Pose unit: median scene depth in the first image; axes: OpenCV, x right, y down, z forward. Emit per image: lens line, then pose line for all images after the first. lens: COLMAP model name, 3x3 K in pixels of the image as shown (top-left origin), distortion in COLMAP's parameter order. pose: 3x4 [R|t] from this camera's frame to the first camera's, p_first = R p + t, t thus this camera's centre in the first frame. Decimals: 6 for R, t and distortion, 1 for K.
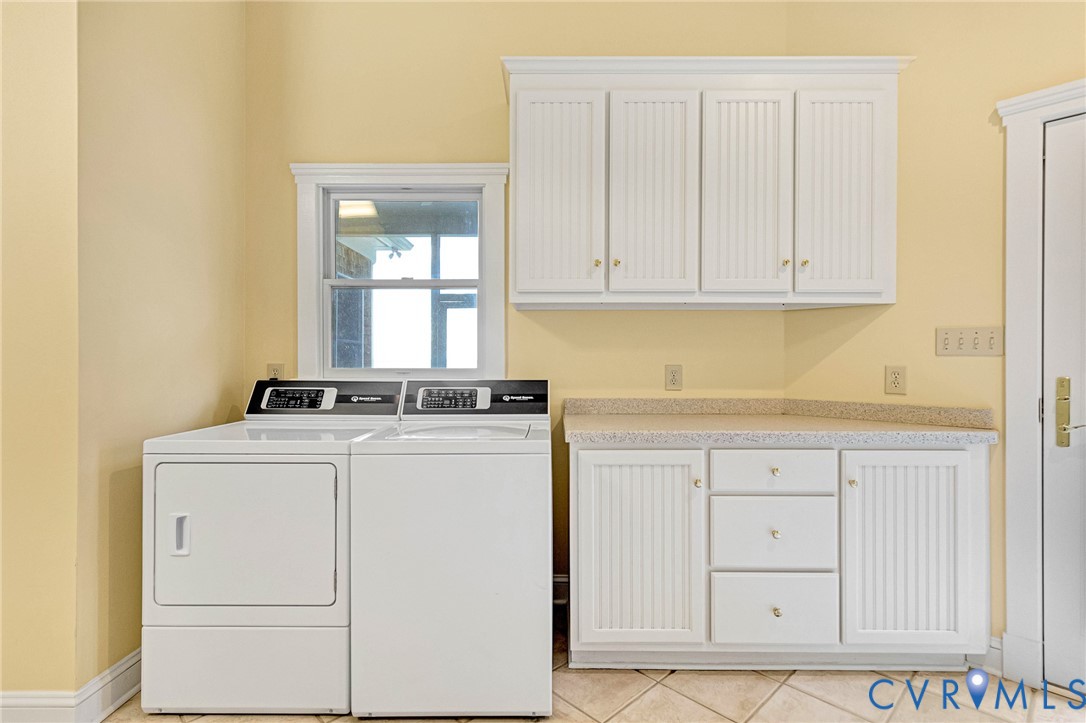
lens RADIAL K [[518.2, 0, 543.3], [0, 518.2, 366.4], [0, 0, 1]] dist [0.004230, 0.000142]
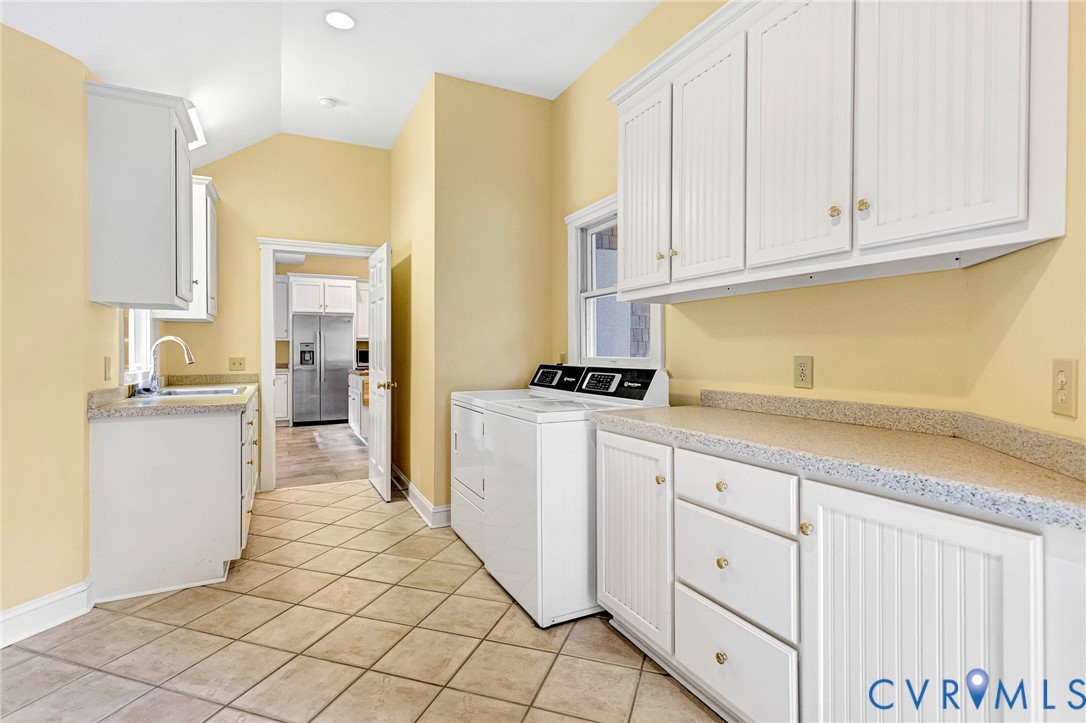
lens RADIAL K [[518.2, 0, 543.3], [0, 518.2, 366.4], [0, 0, 1]] dist [0.004230, 0.000142]
pose [[0.446863, 0.018731, -0.894406, 0.911752], [-0.007087, 0.999824, 0.017398, 0.002625], [0.894574, -0.001436, 0.446917, 0.338077]]
